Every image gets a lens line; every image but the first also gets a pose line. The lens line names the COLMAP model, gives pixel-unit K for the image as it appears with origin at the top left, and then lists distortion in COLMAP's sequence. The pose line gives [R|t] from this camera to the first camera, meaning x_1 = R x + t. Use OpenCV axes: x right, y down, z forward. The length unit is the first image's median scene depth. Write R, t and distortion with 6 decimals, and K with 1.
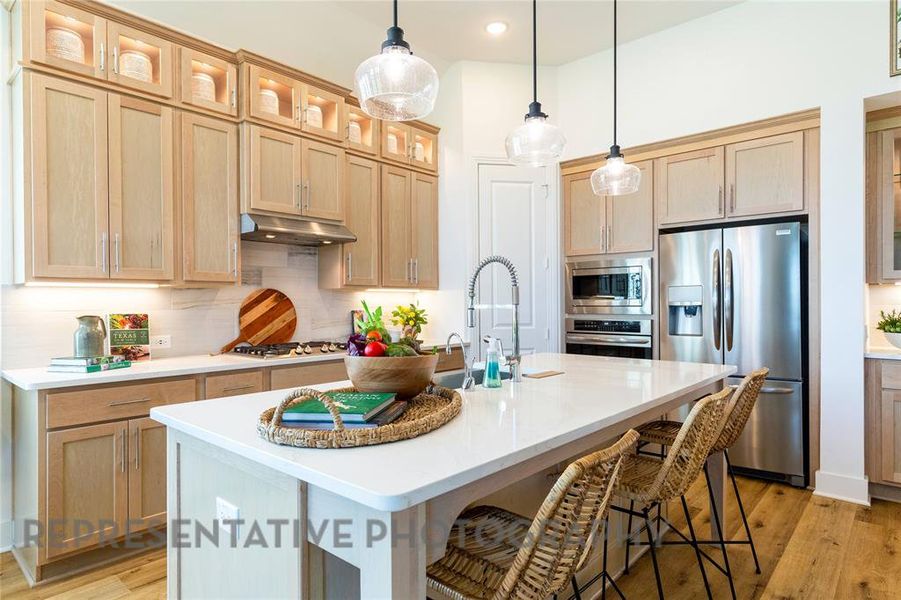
lens RADIAL K [[529.7, 0, 446.1], [0, 529.7, 303.1], [0, 0, 1]] dist [-0.000637, 0.000715]
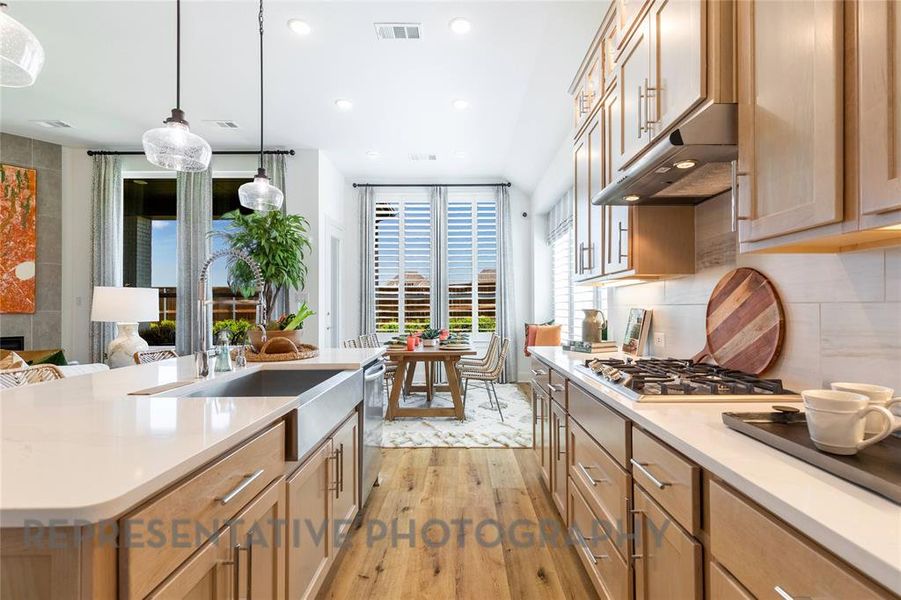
lens RADIAL K [[419.1, 0, 454.7], [0, 419.1, 305.0], [0, 0, 1]] dist [-0.005773, 0.001245]
pose [[-0.753767, -0.000003, -0.657142, 0.183344], [0.003879, 0.999983, -0.004454, 0.012739], [0.657131, -0.005906, -0.753754, 1.174239]]
